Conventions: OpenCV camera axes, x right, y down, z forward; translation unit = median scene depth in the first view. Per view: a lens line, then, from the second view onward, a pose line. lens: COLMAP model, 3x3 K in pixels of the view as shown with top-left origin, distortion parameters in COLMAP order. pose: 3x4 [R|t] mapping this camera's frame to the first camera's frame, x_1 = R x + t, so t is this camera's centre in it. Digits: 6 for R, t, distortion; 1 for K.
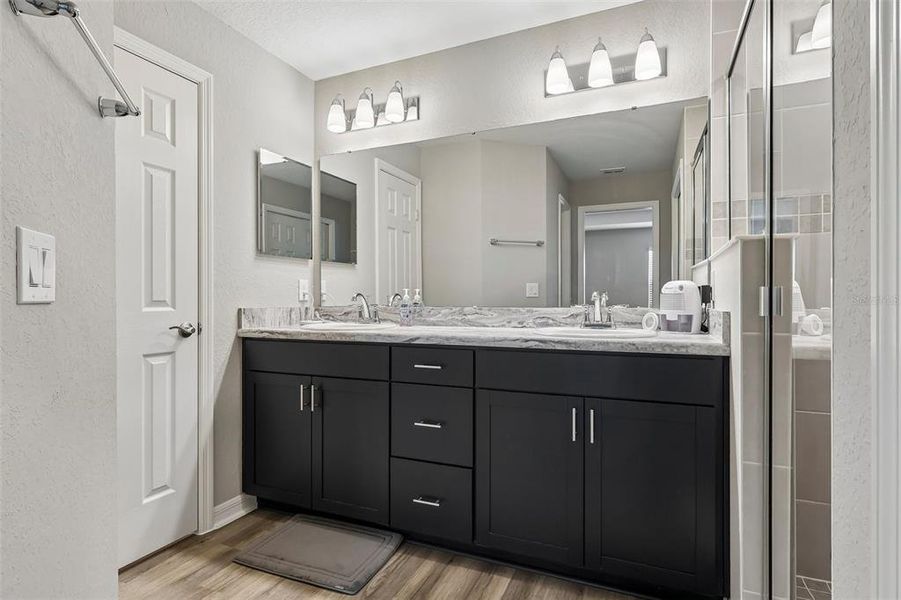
lens RADIAL K [[471.3, 0, 447.4], [0, 471.3, 298.0], [0, 0, 1]] dist [-0.016340, -0.000558]
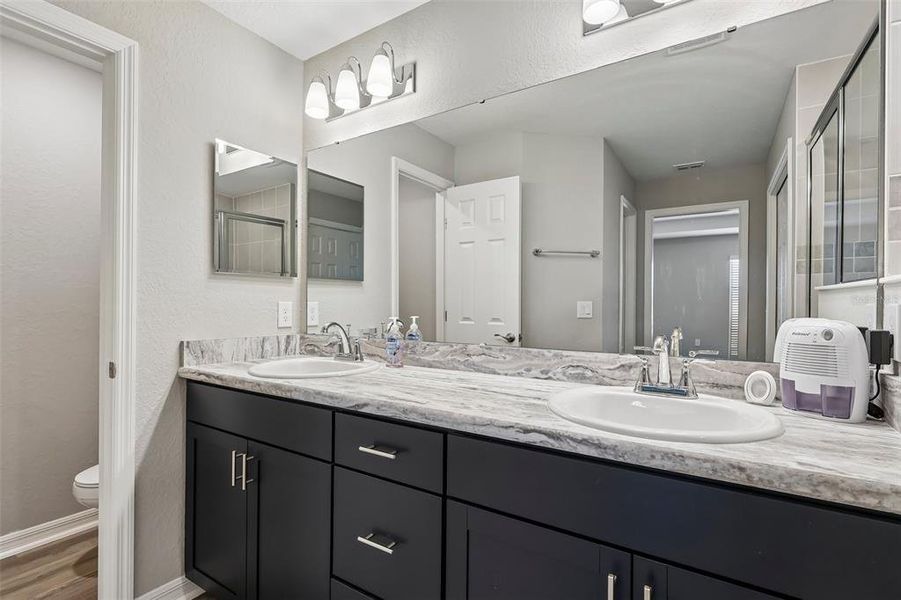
lens RADIAL K [[434.2, 0, 448.3], [0, 434.2, 303.9], [0, 0, 1]] dist [-0.009086, 0.001397]
pose [[0.986546, 0.008081, -0.163284, 0.110859], [-0.008350, 0.999965, -0.000960, -0.040610], [0.163270, 0.002311, 0.986579, 0.330593]]
